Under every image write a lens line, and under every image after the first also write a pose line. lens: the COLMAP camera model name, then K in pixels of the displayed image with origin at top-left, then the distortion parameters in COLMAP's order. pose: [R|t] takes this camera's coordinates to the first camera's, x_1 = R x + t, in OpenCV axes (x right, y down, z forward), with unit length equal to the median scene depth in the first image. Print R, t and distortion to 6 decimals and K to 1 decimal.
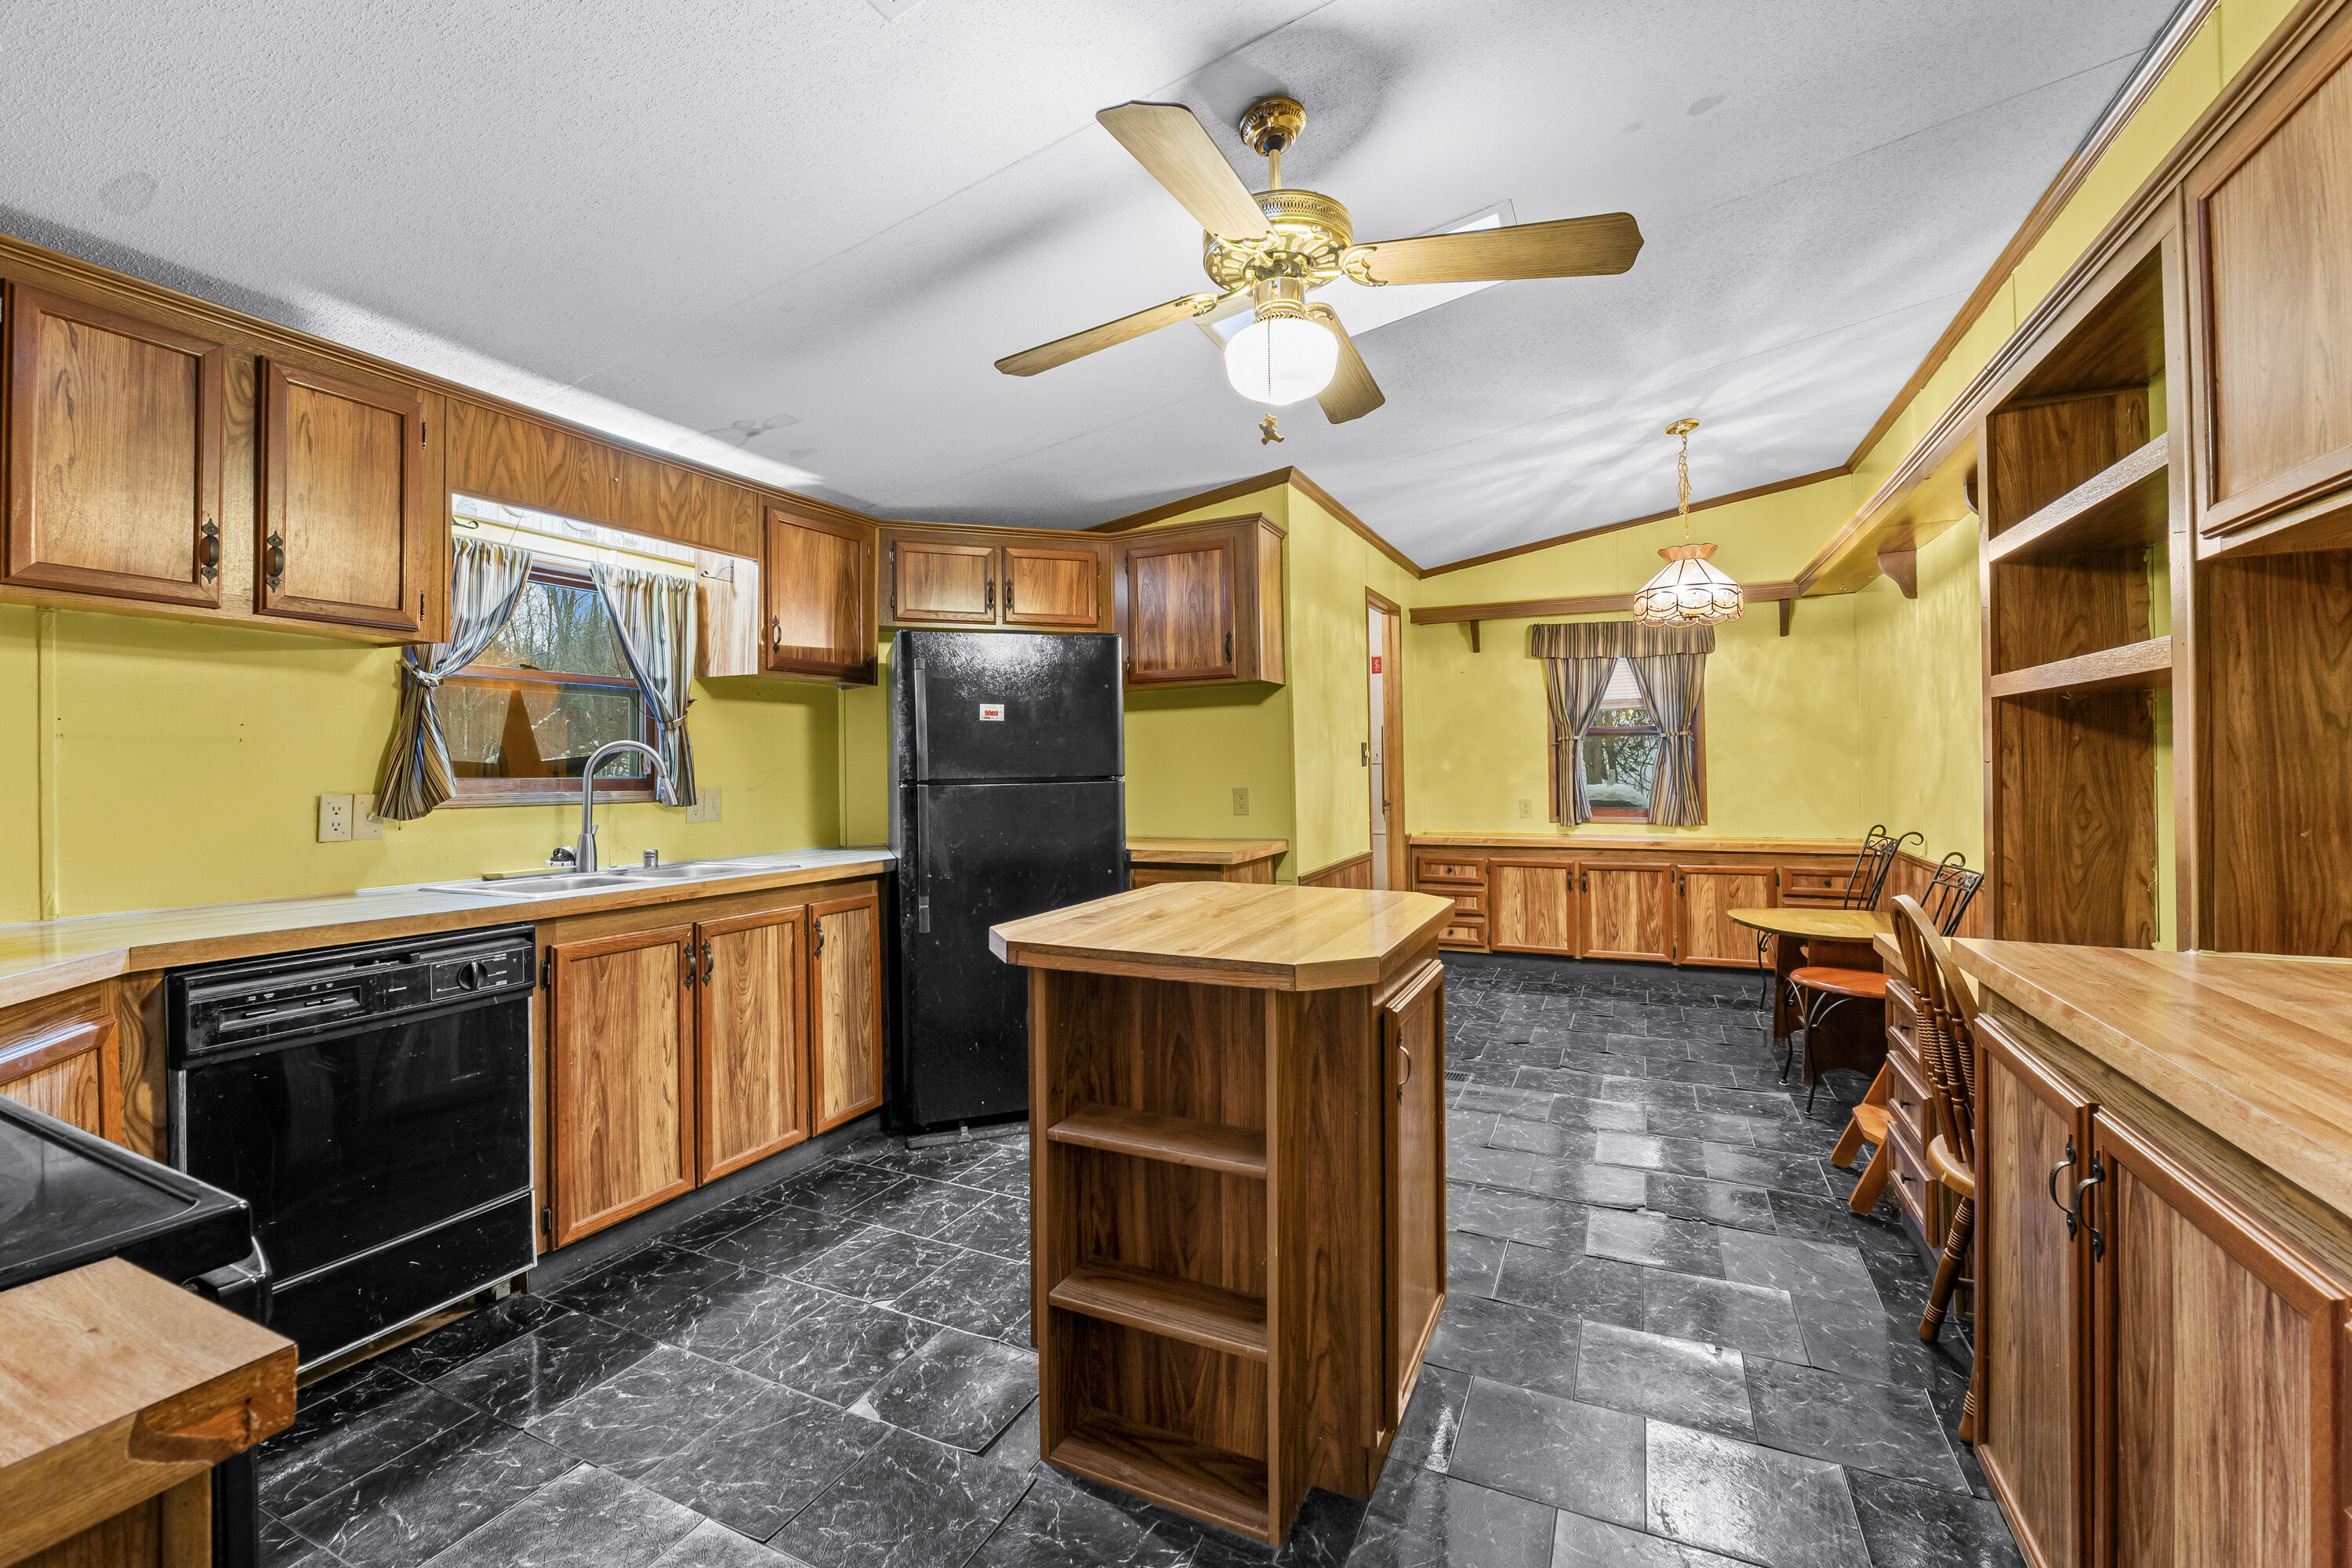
lens RADIAL K [[990.8, 0, 1171.9], [0, 990.8, 765.1], [0, 0, 1]] dist [-0.009565, -0.000084]
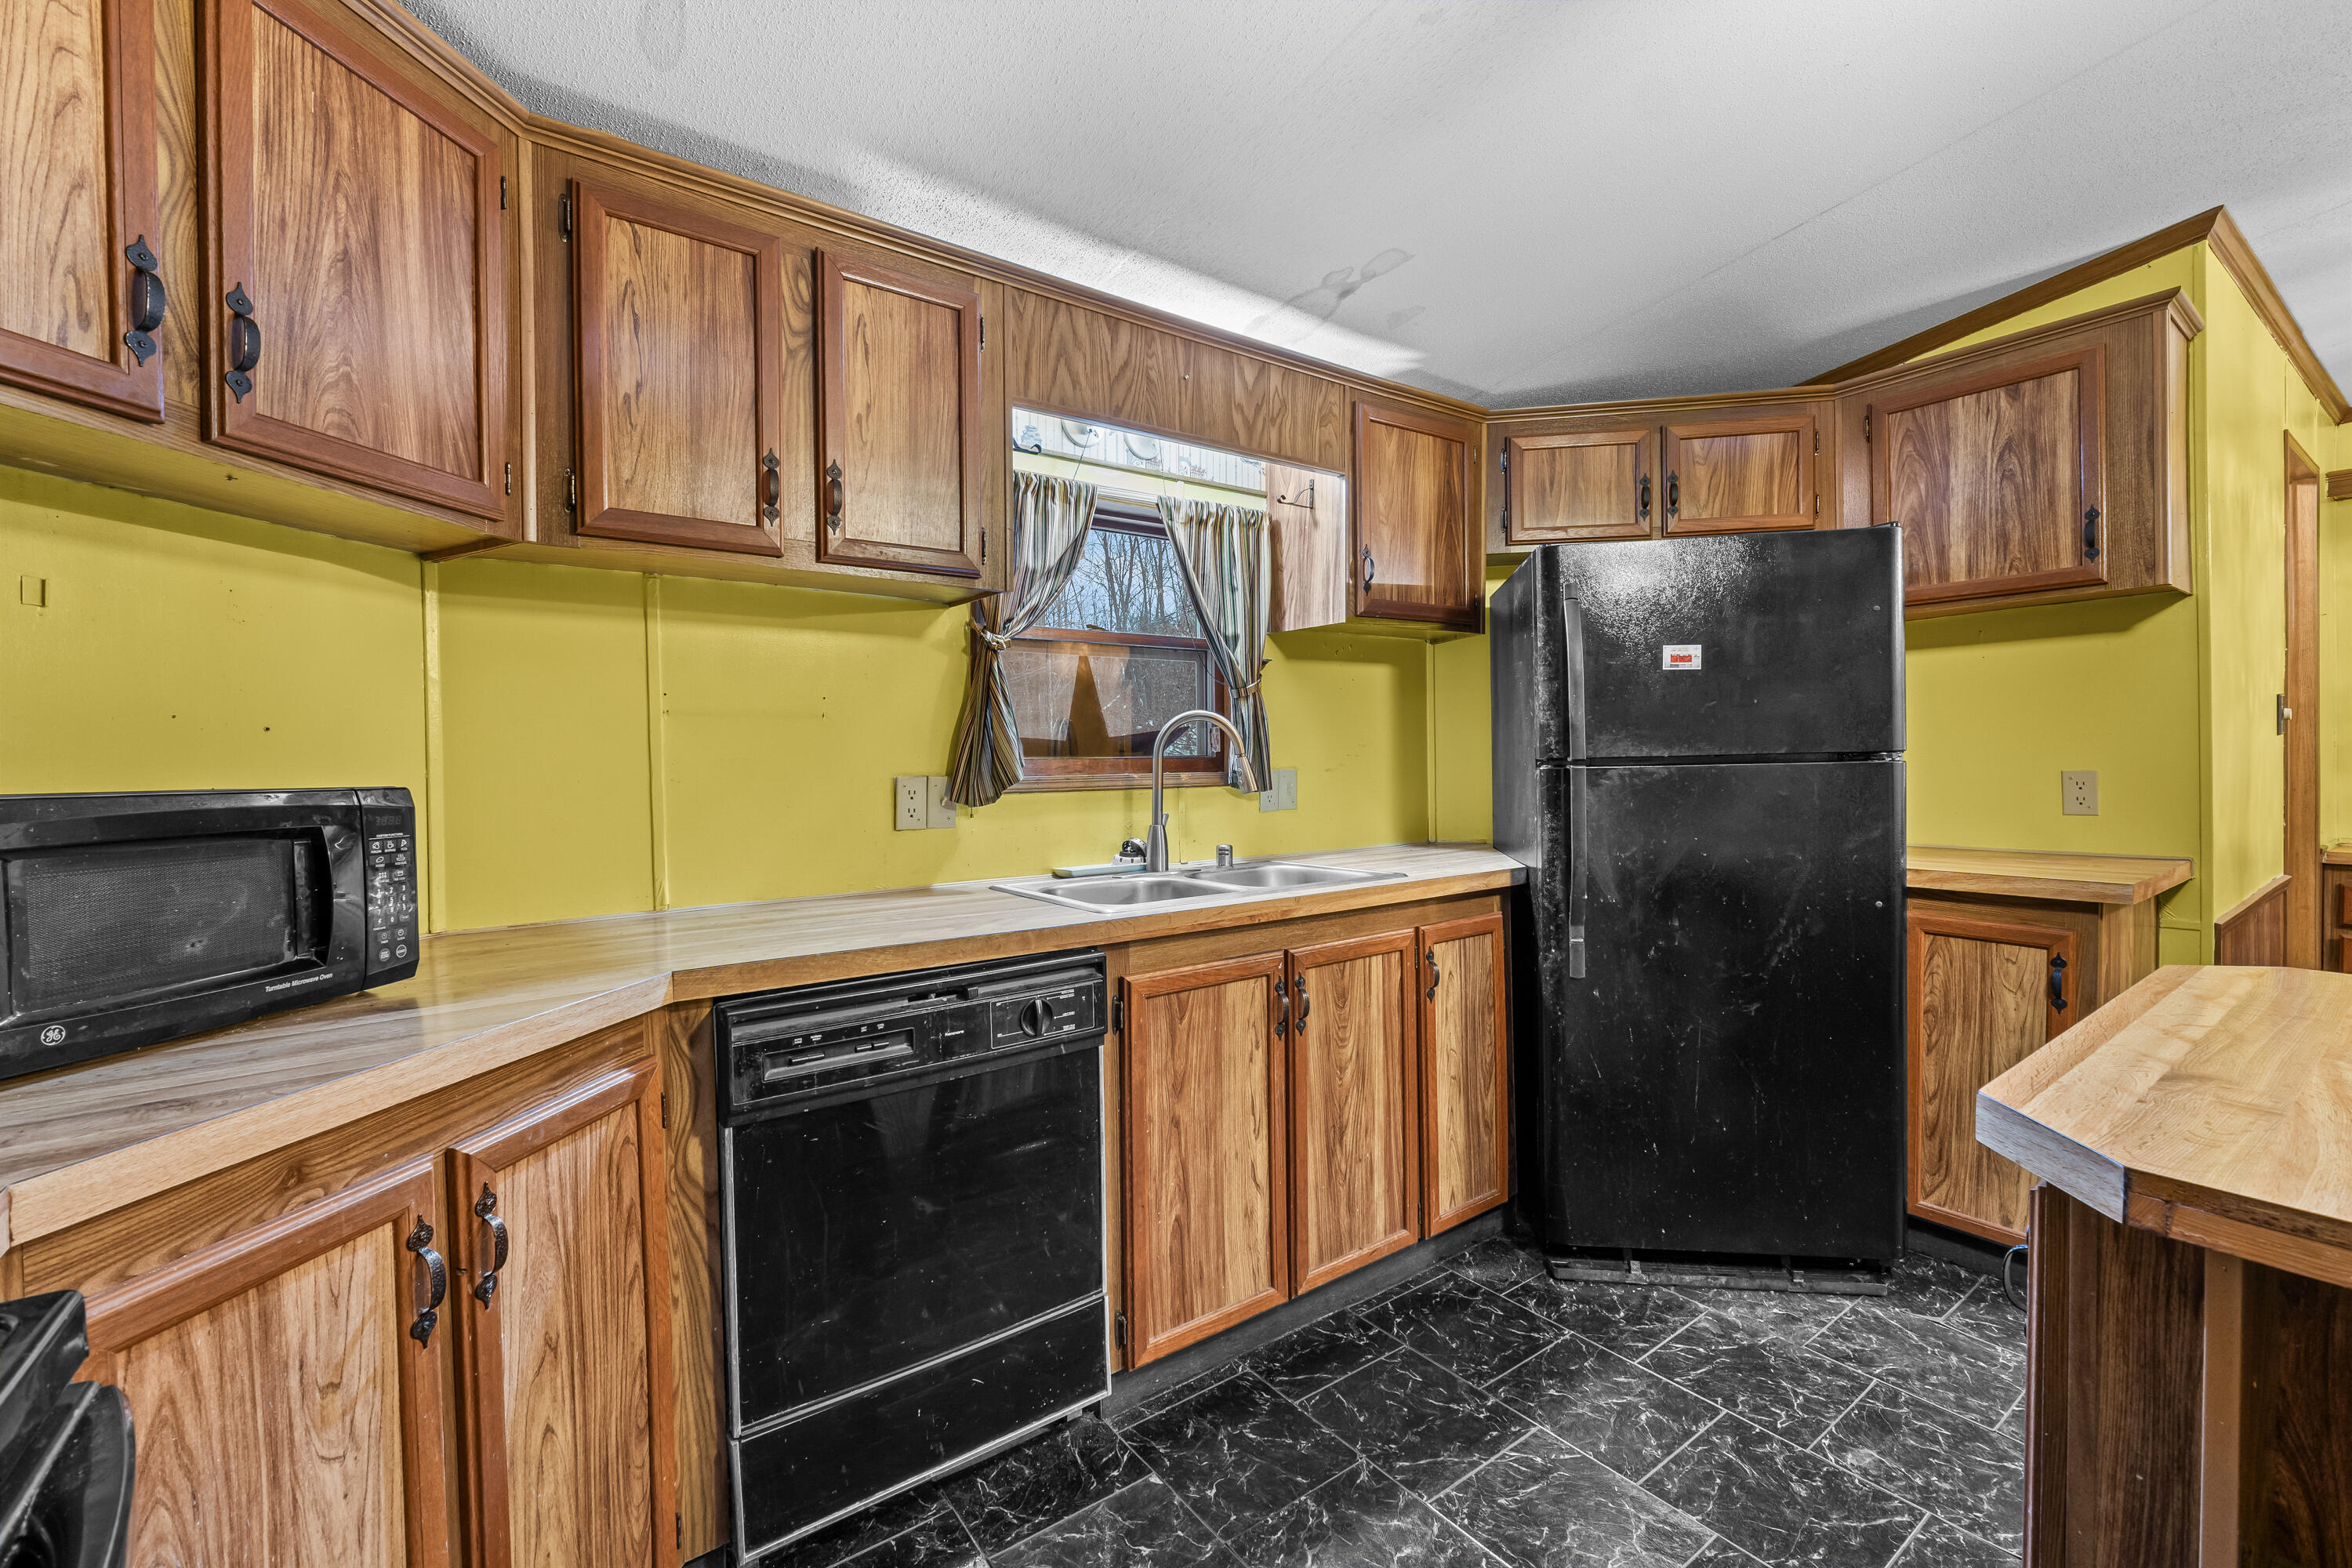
lens RADIAL K [[981.7, 0, 1167.9], [0, 981.7, 776.3], [0, 0, 1]] dist [-0.010115, -0.000123]
pose [[0.875027, 0.007089, -0.484022, -0.181760], [0.008830, 0.999493, 0.030603, 0.004078], [0.483994, -0.031053, 0.874520, 0.278824]]
